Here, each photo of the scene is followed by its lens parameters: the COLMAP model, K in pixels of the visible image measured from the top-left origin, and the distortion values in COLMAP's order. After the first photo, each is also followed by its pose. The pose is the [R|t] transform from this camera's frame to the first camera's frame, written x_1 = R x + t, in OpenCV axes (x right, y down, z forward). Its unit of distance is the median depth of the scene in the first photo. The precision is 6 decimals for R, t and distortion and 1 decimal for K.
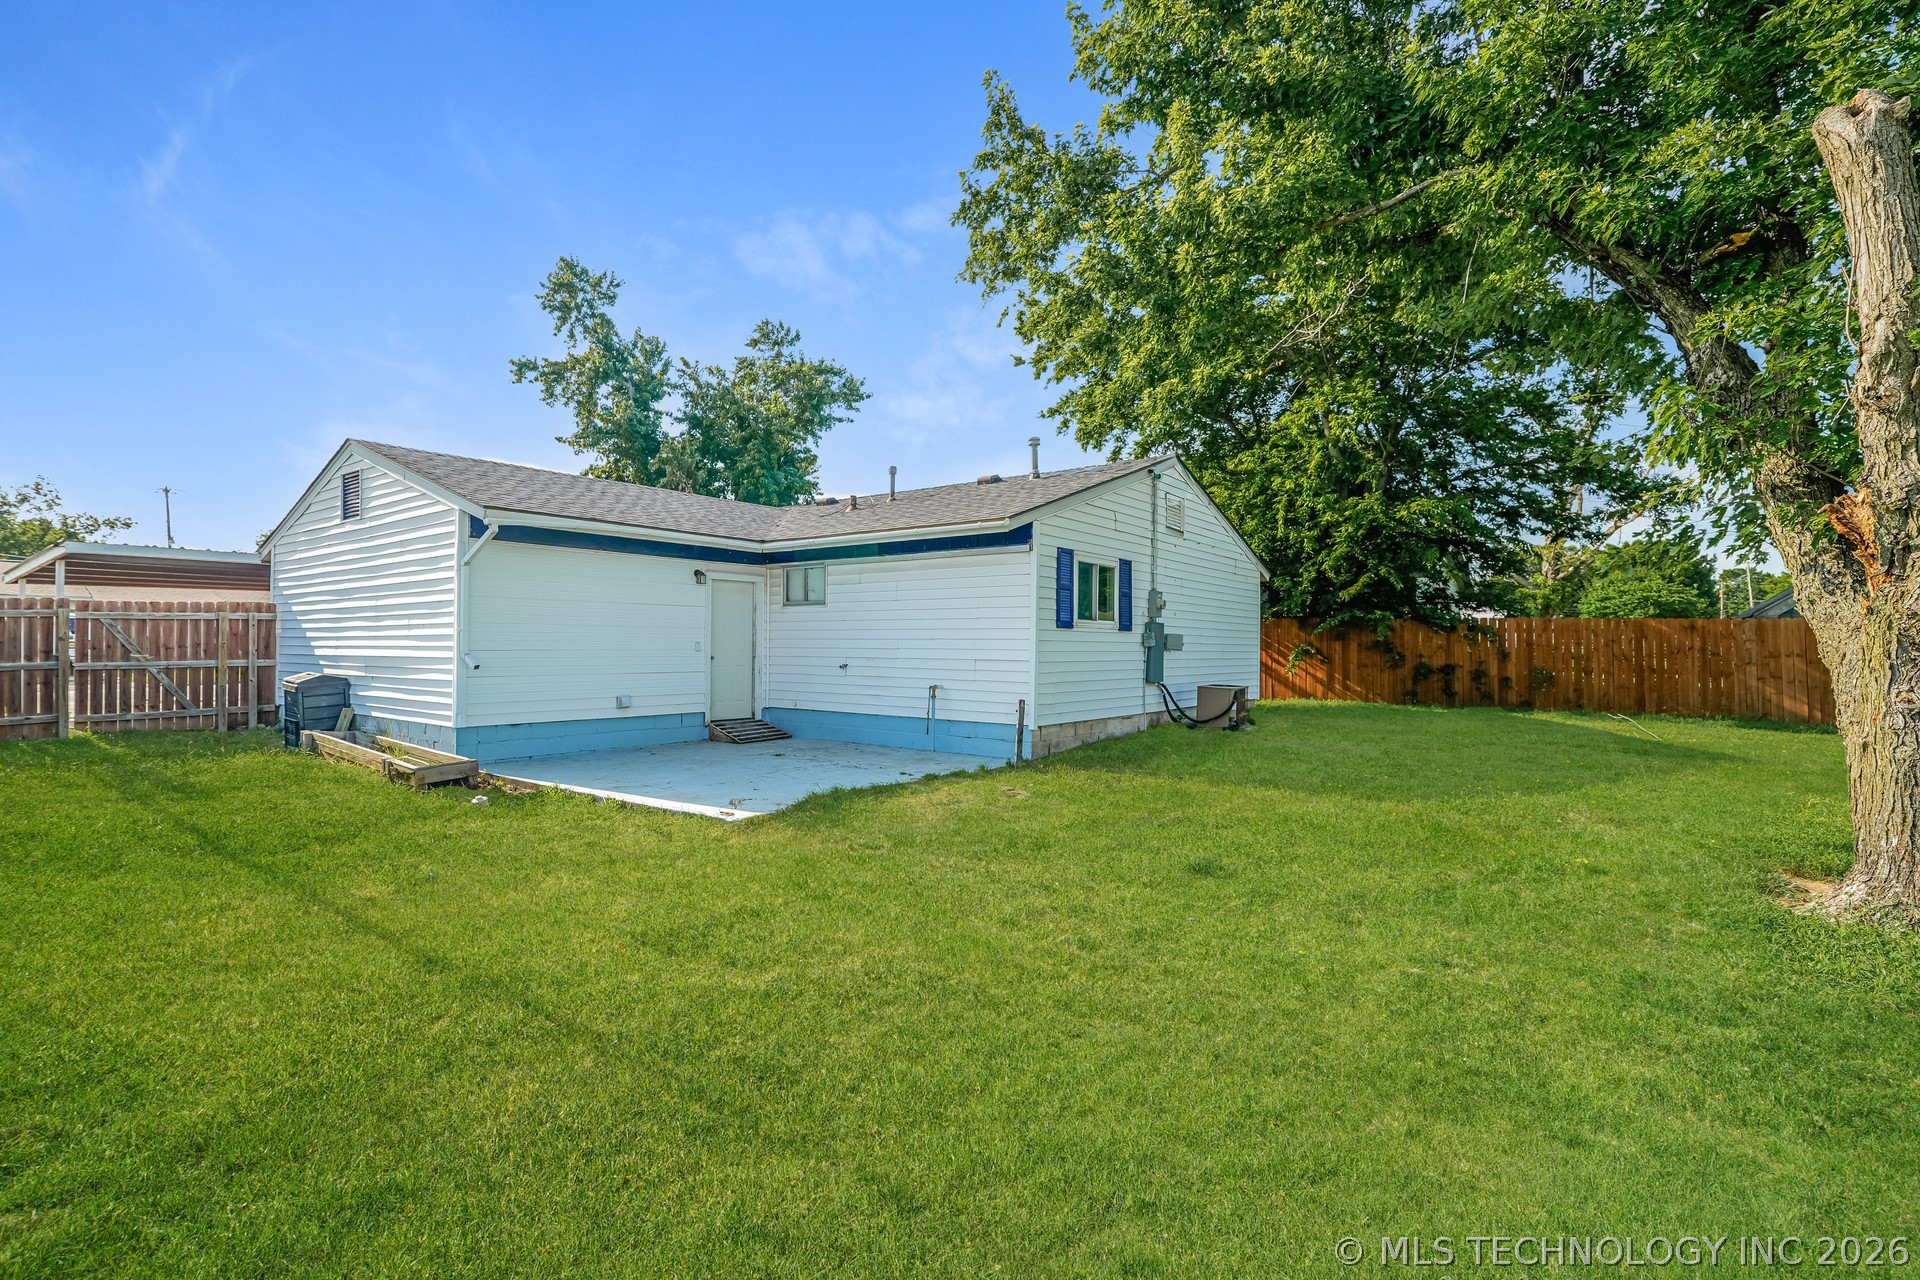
lens RADIAL K [[869.1, 0, 965.8], [0, 869.1, 648.6], [0, 0, 1]] dist [-0.010100, 0.004266]
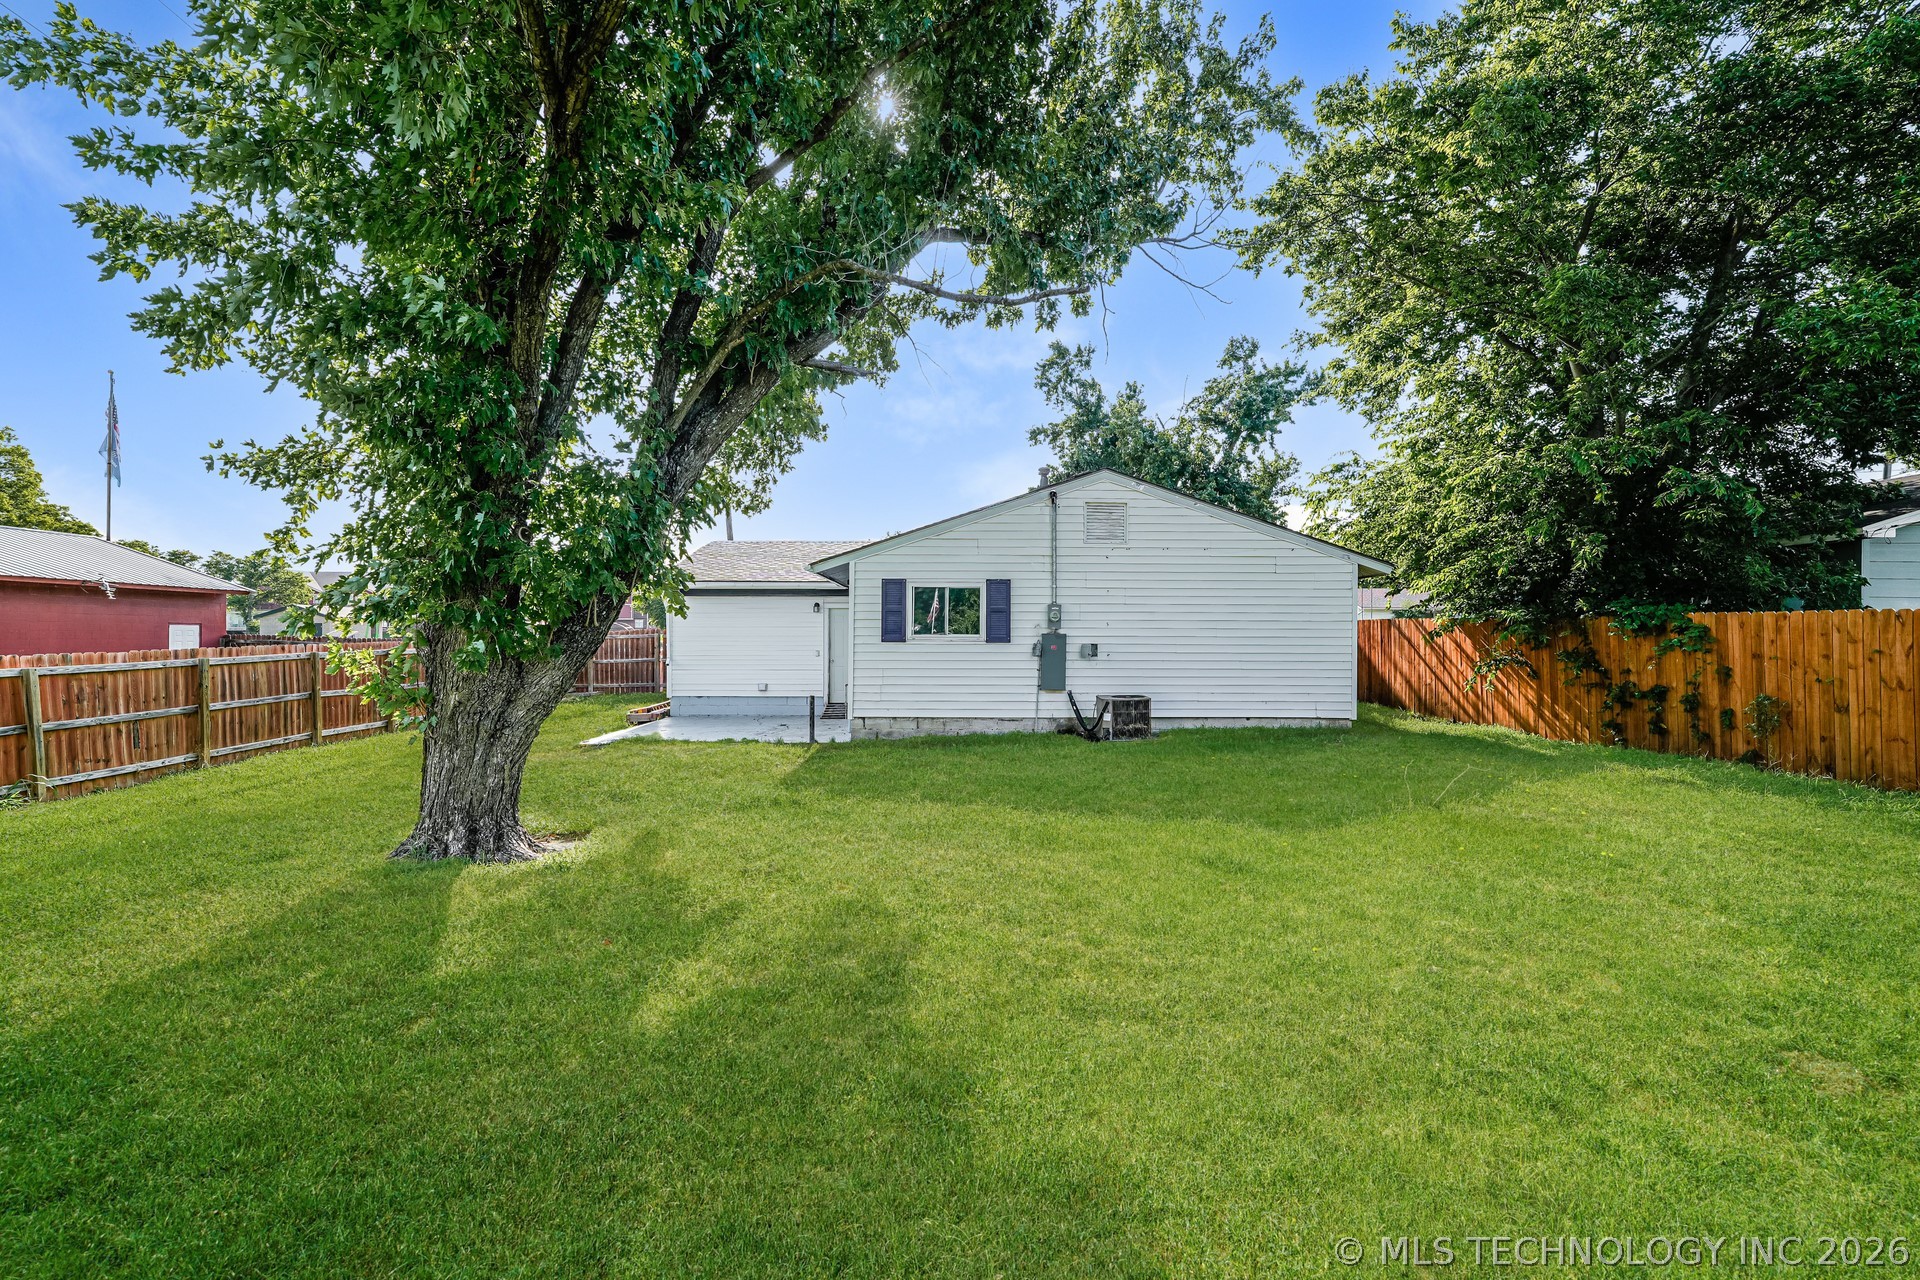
lens RADIAL K [[869.1, 0, 968.0], [0, 869.1, 633.5], [0, 0, 1]] dist [-0.010100, 0.004266]
pose [[0.614822, -0.010756, -0.788593, 0.803565], [-0.001552, 0.999889, -0.014848, -0.011081], [0.788664, 0.010353, 0.614737, 0.212862]]
